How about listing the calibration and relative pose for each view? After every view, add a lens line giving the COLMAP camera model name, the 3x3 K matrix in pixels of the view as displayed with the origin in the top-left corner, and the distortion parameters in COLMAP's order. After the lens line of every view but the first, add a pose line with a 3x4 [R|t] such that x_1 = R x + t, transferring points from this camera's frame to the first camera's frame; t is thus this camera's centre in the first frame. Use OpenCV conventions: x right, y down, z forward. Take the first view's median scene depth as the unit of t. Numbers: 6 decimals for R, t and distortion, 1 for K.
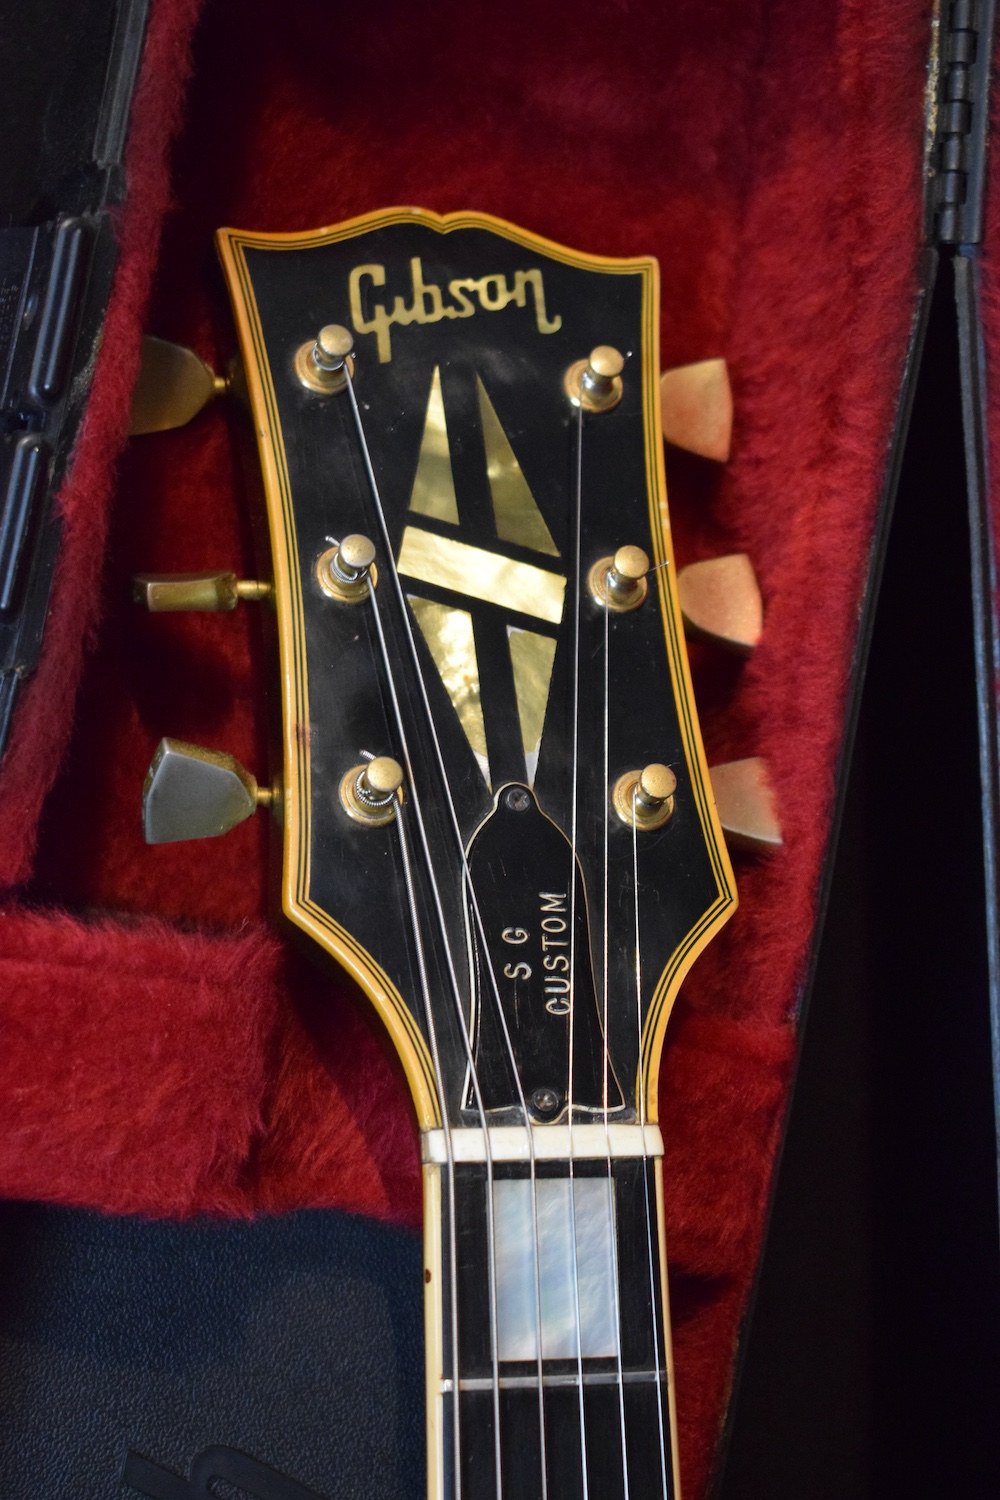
lens RADIAL K [[2837.0, 0, 500.0], [0, 2837.0, 750.0], [0, 0, 1]] dist [0.011950, 0.015420]
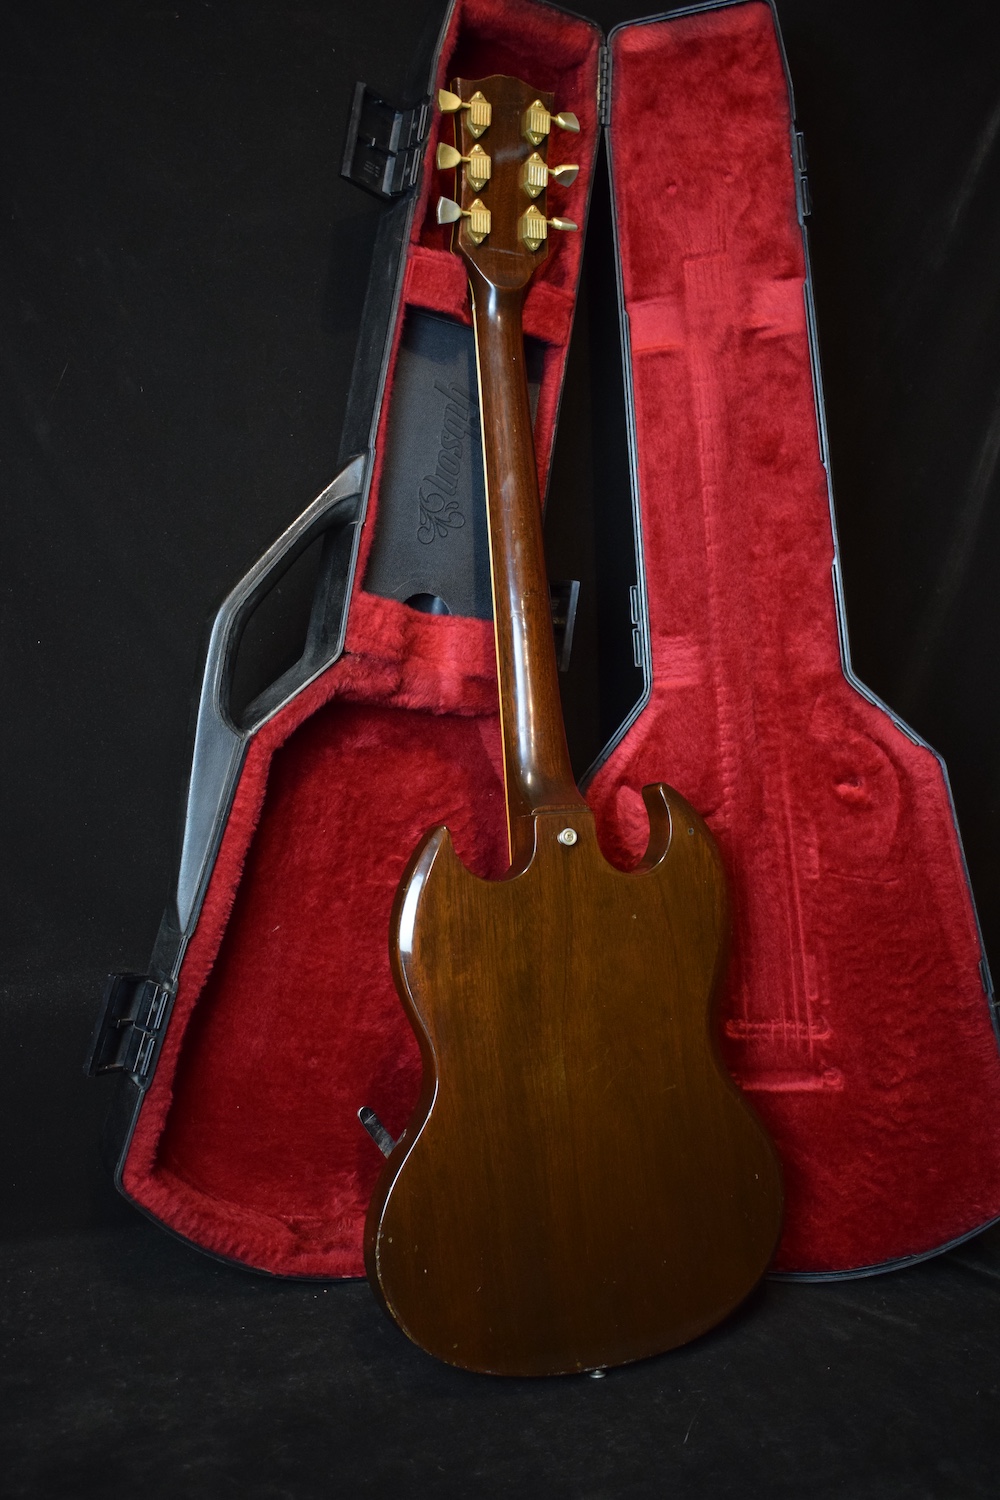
lens RADIAL K [[1500.1, 0, 500.0], [0, 1500.1, 750.0], [0, 0, 1]] dist [-0.079625, -0.005602]
pose [[0.995850, -0.035487, 0.083804, -0.266006], [0.030458, 0.997701, 0.060533, 0.745066], [-0.085759, -0.057729, 0.994642, -1.545271]]
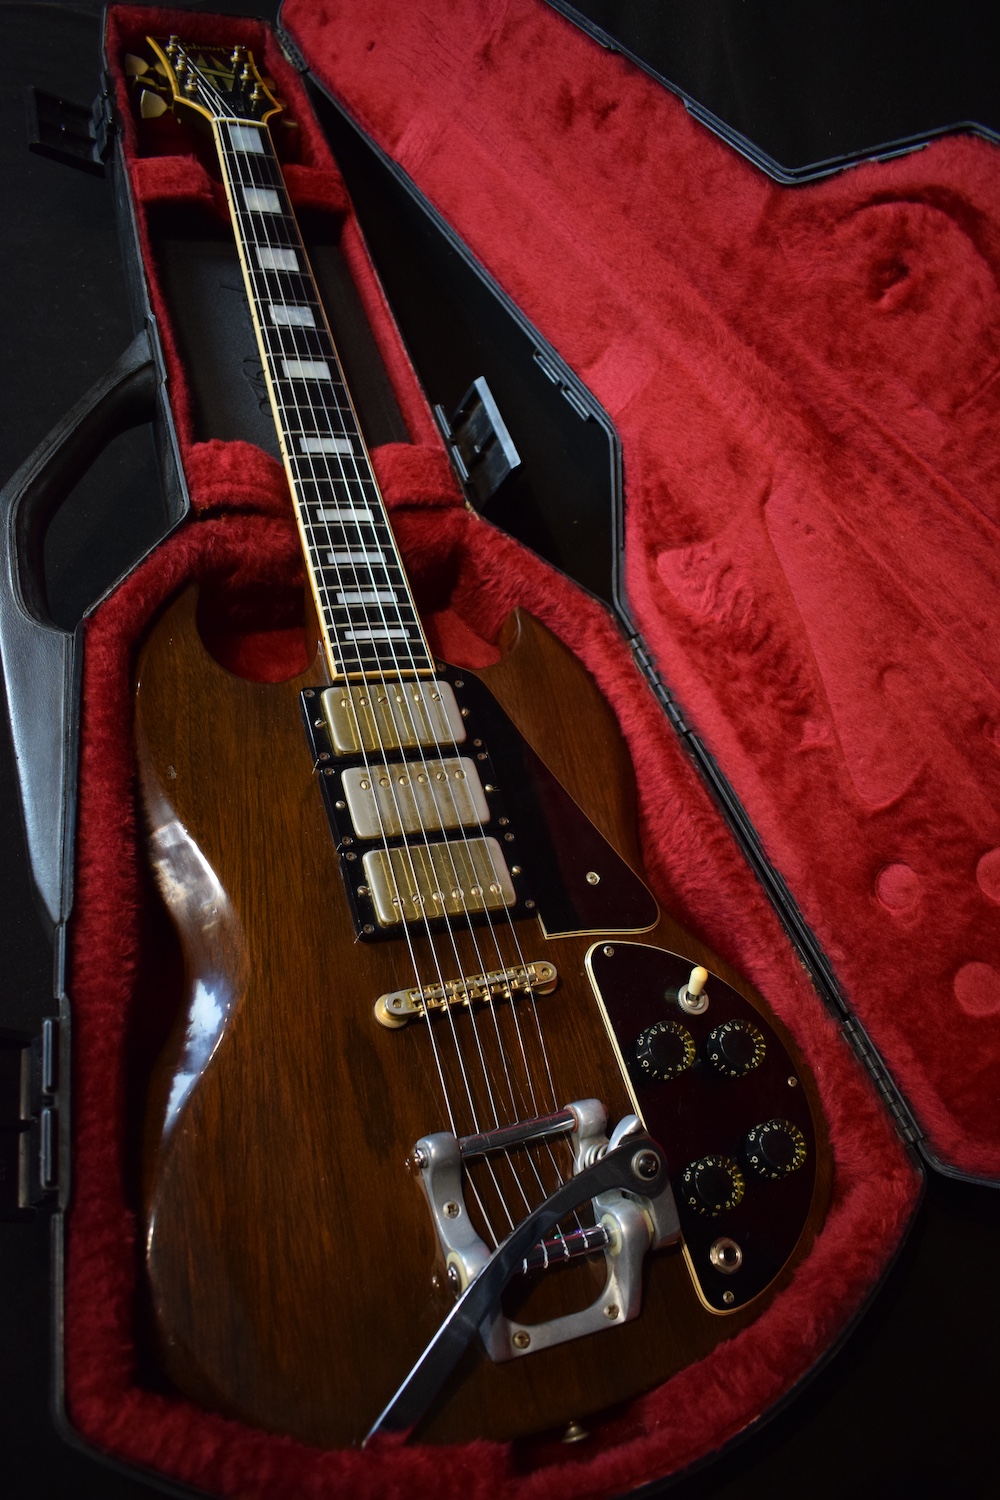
lens RADIAL K [[1165.3, 0, 500.0], [0, 1165.3, 750.0], [0, 0, 1]] dist [-0.095593, 0.003096]
pose [[0.969971, -0.180081, 0.163484, -0.051799], [0.217420, 0.943265, -0.250958, 1.537466], [-0.109016, 0.278967, 0.954093, -0.404217]]
